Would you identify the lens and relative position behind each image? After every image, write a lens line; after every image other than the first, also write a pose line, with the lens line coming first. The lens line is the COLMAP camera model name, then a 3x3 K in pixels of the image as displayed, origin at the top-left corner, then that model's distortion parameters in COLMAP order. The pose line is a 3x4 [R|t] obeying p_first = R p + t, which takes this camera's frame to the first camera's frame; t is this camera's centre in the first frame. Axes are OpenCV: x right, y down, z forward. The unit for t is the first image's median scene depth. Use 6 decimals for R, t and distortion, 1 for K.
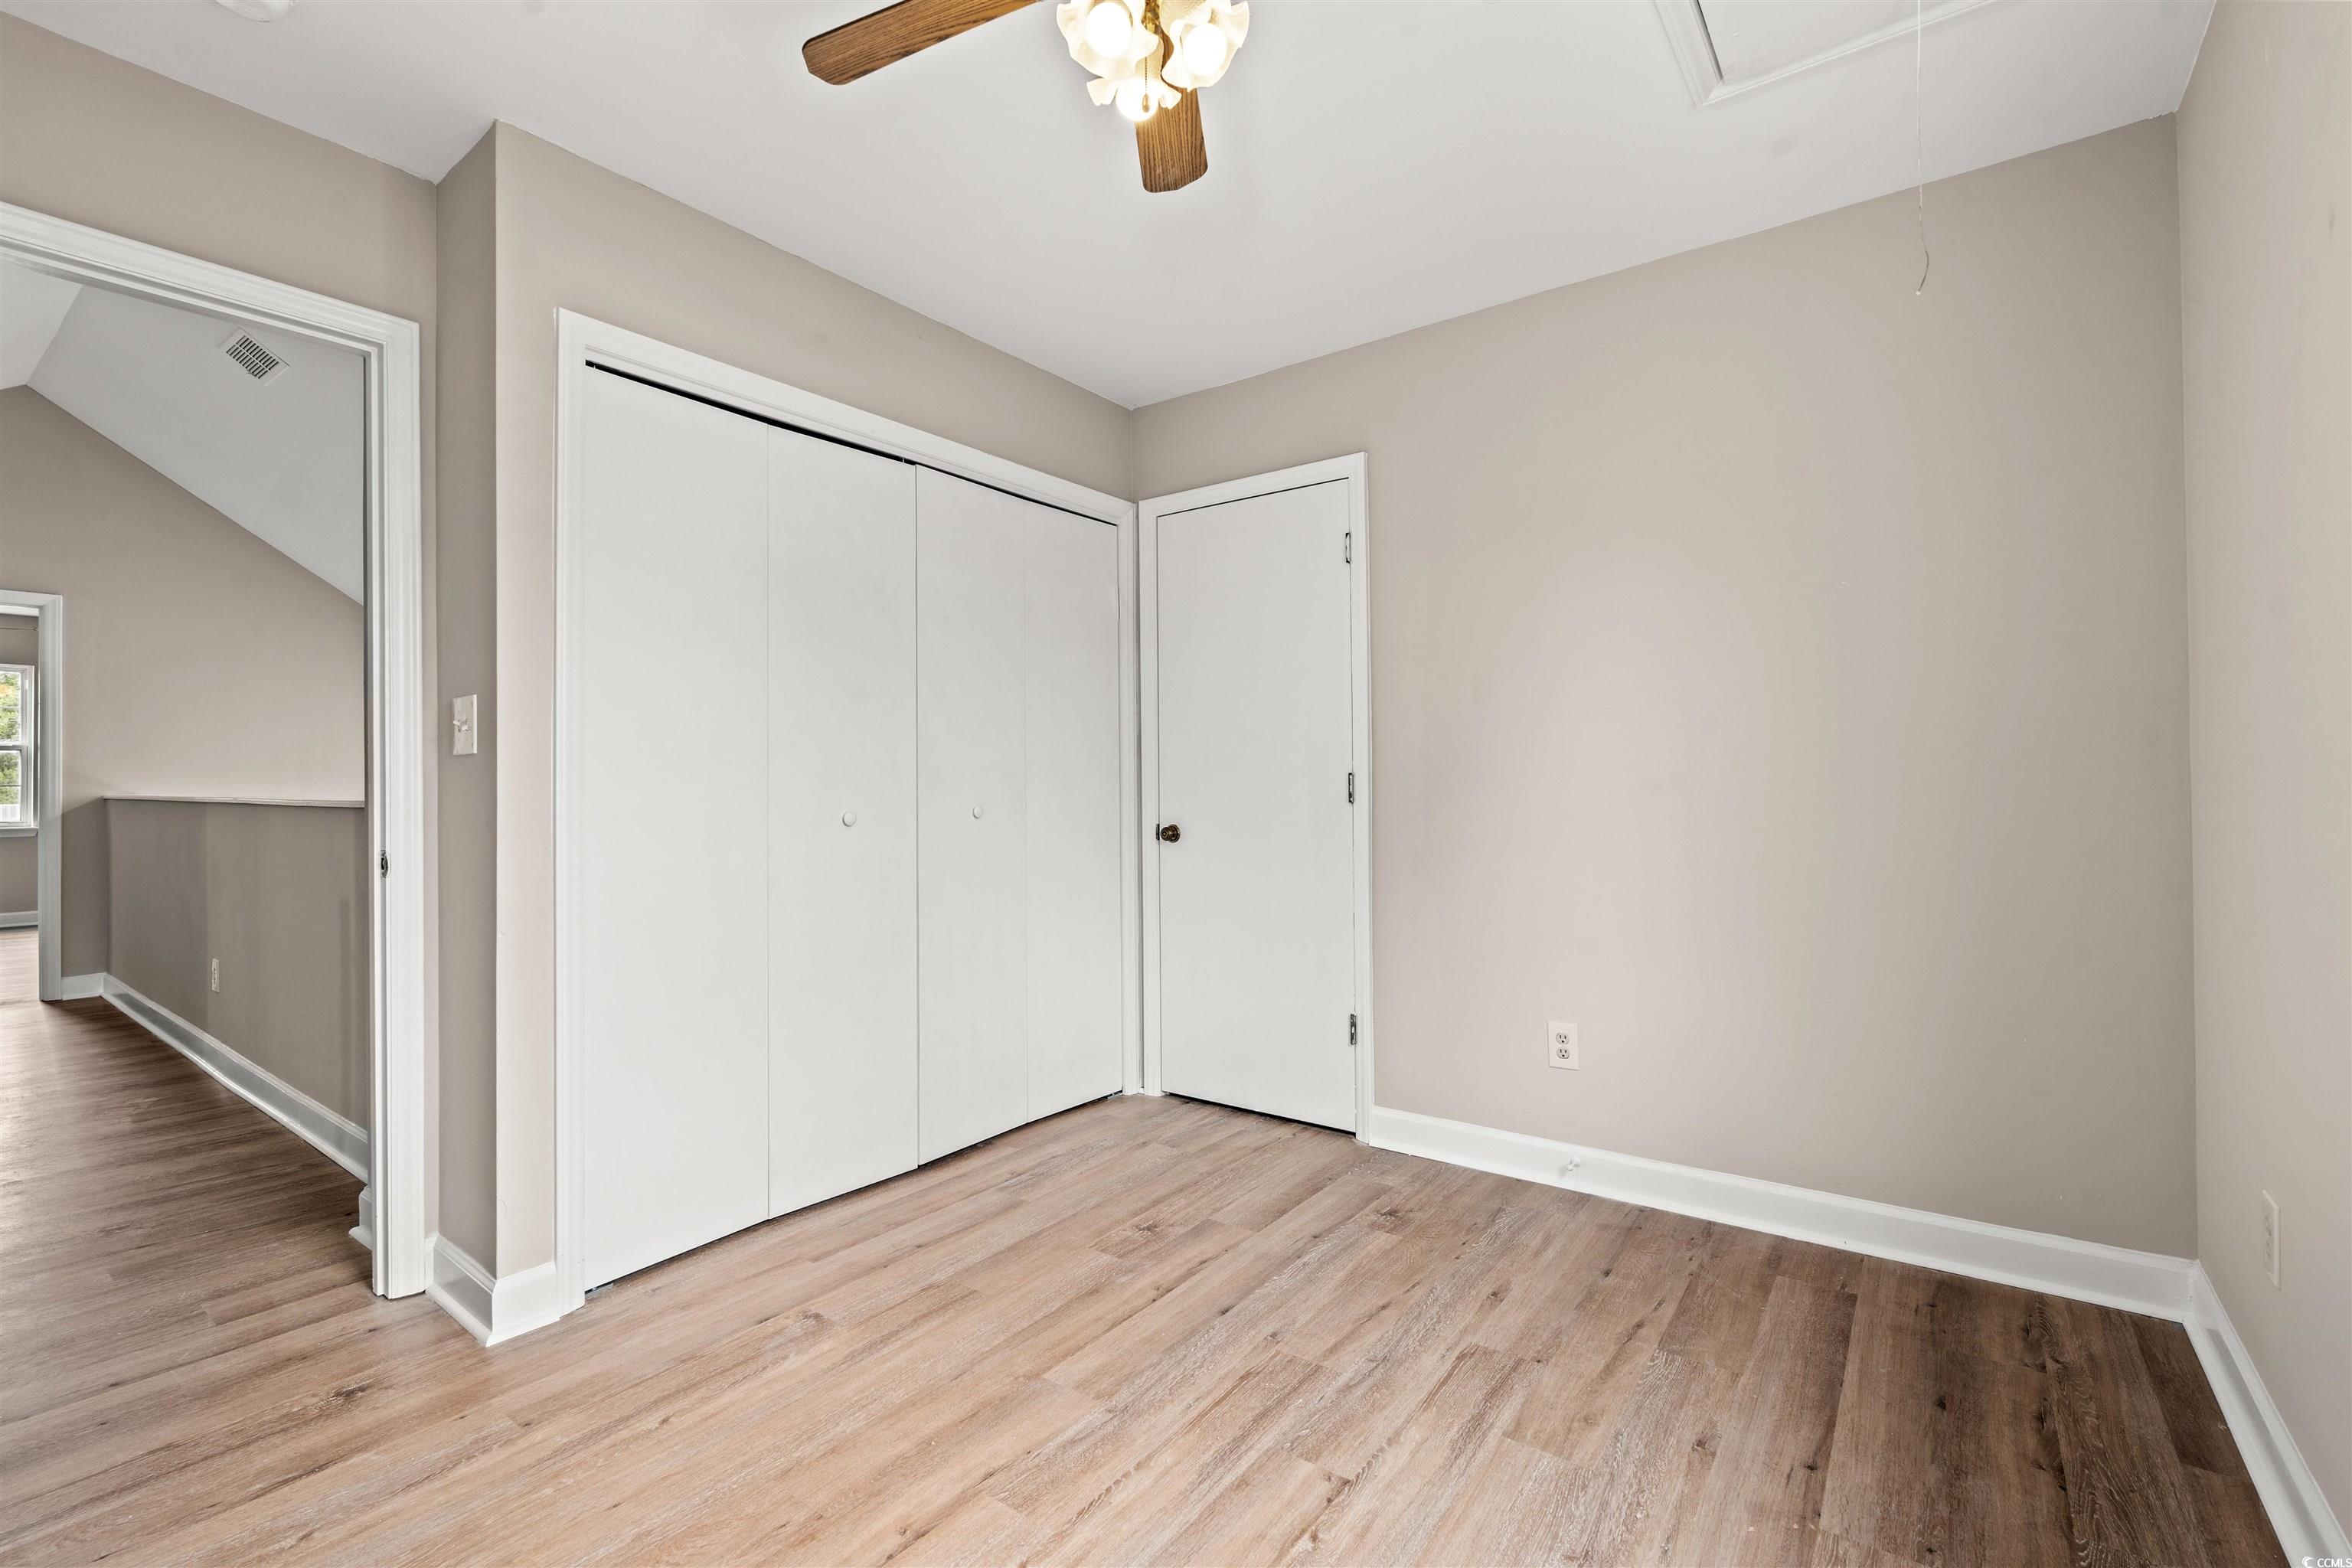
lens RADIAL K [[1046.3, 0, 1176.0], [0, 1046.3, 784.0], [0, 0, 1]] dist [-0.003818, -0.000018]
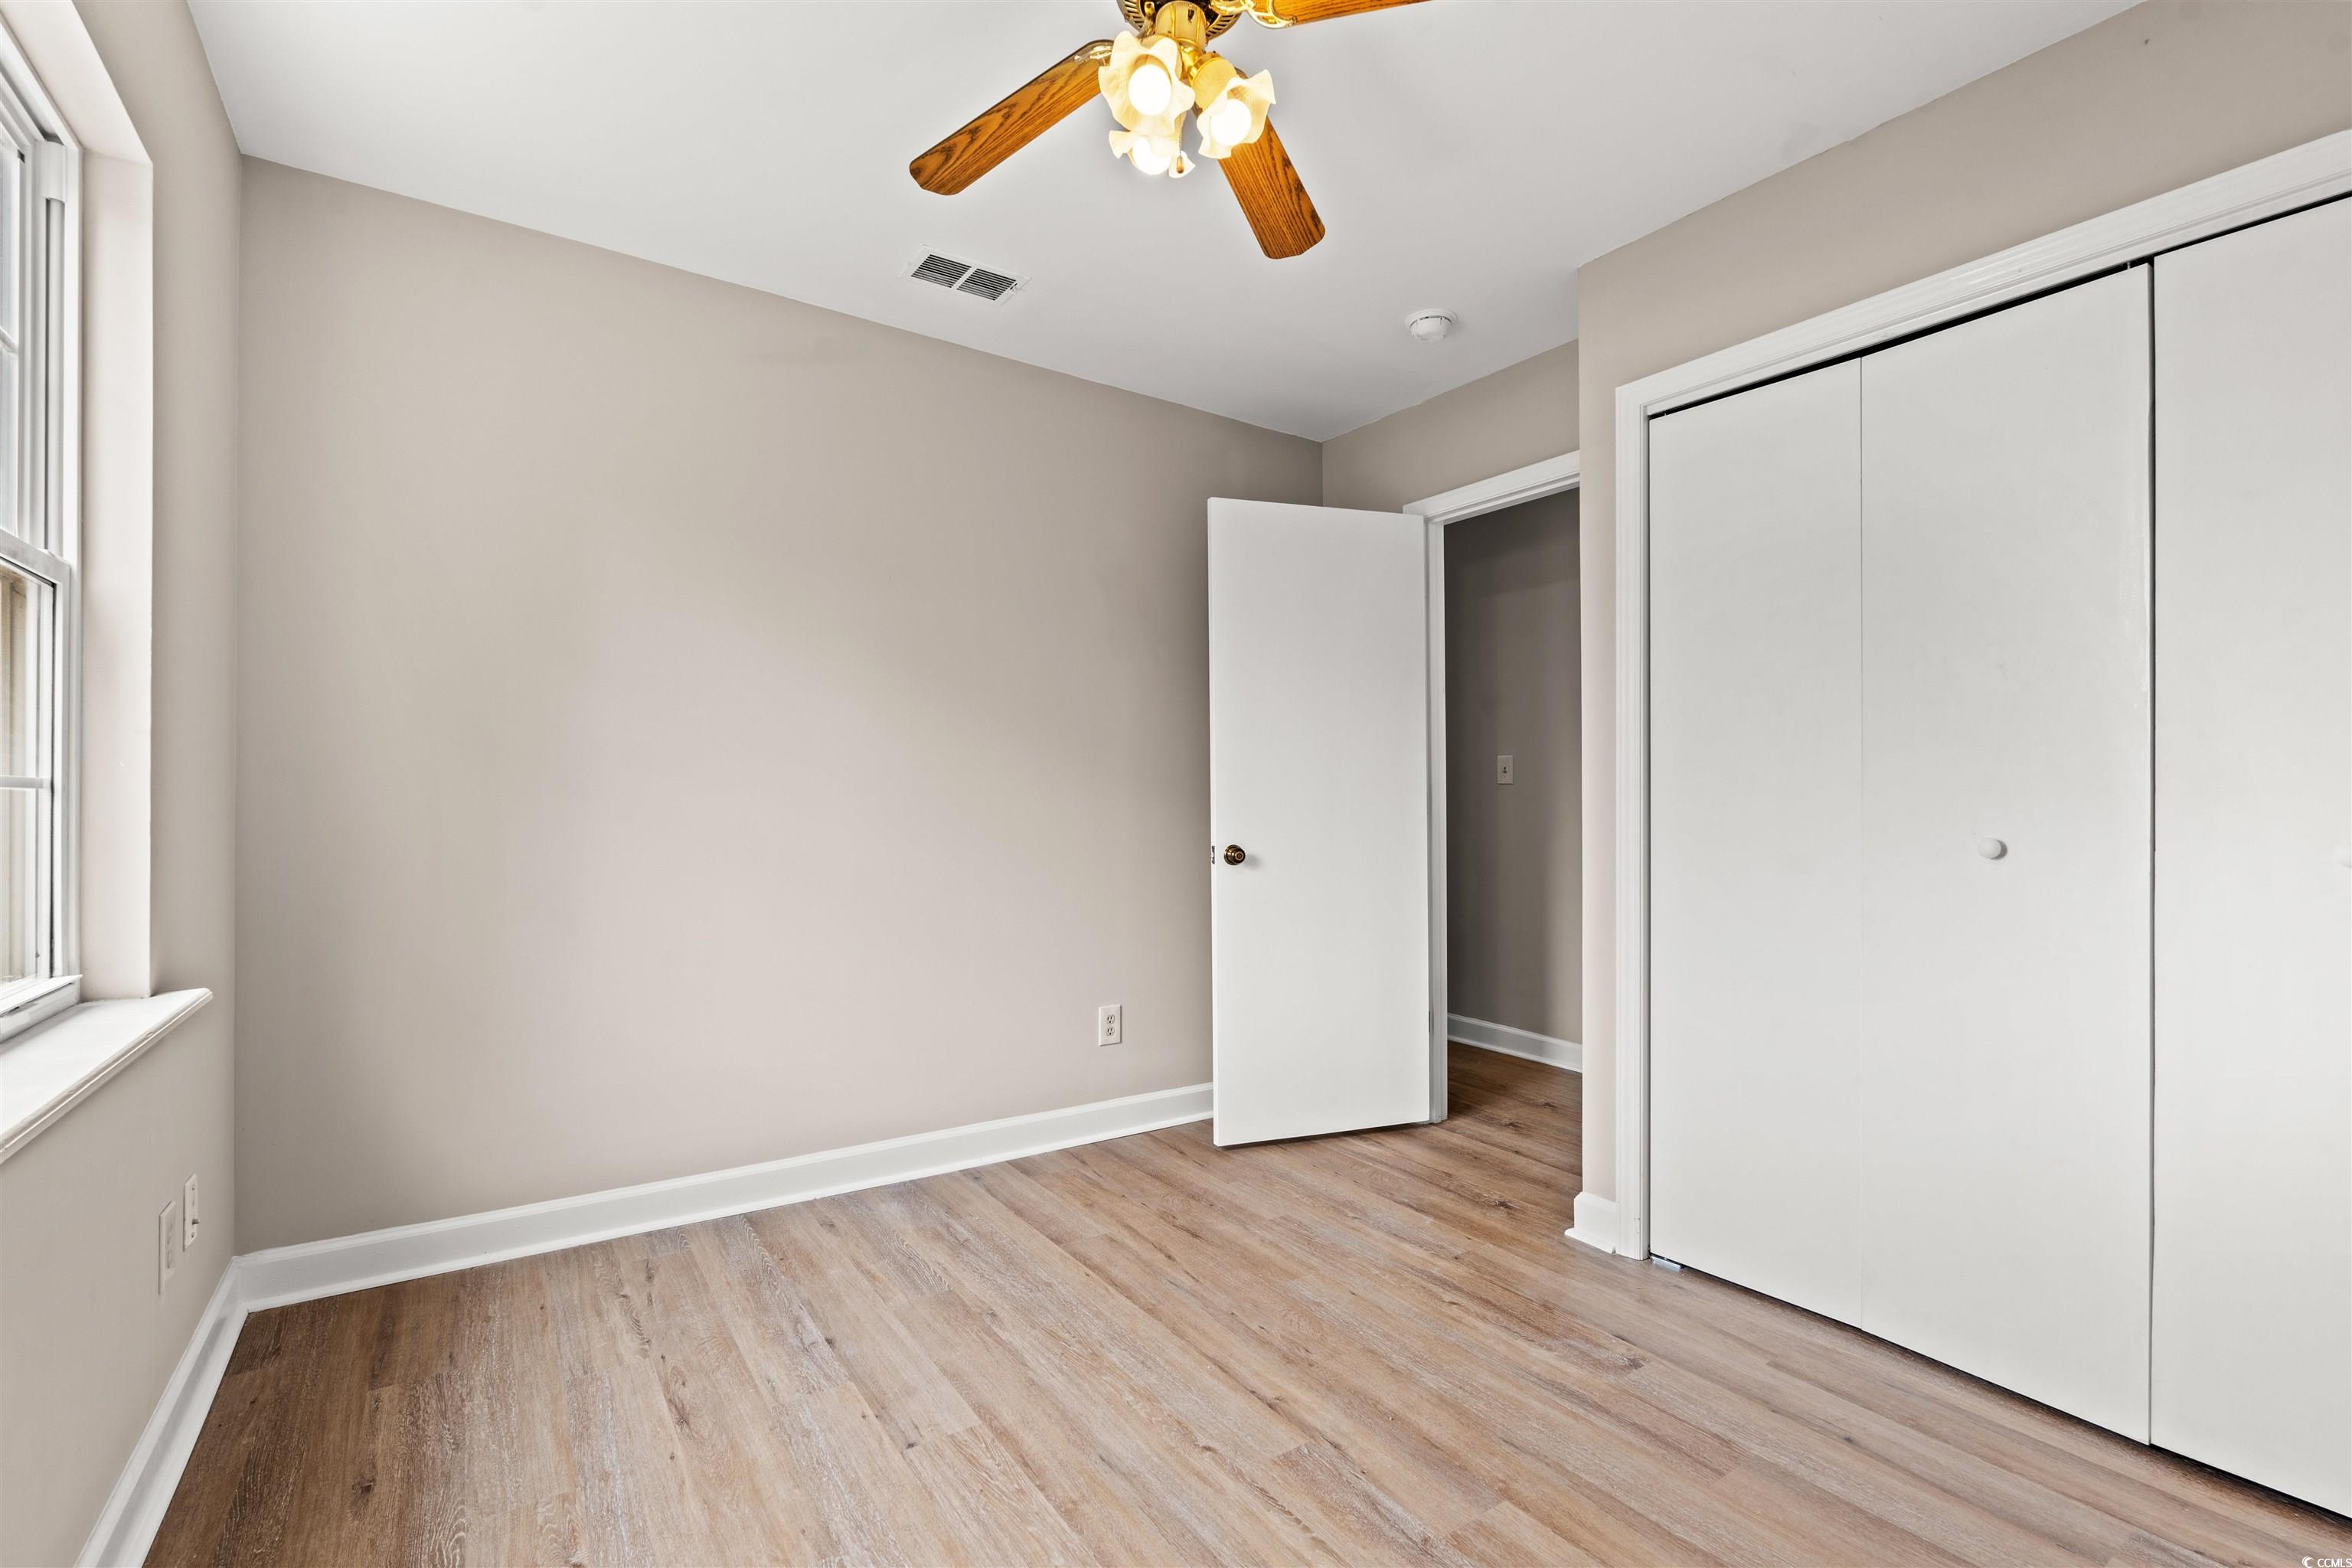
lens RADIAL K [[1046.3, 0, 1176.0], [0, 1046.3, 784.0], [0, 0, 1]] dist [-0.003818, -0.000018]
pose [[-0.330256, -0.005345, -0.943876, 0.773044], [0.000583, 0.999983, -0.005866, -0.011945], [0.943891, -0.002488, -0.330247, 1.038557]]
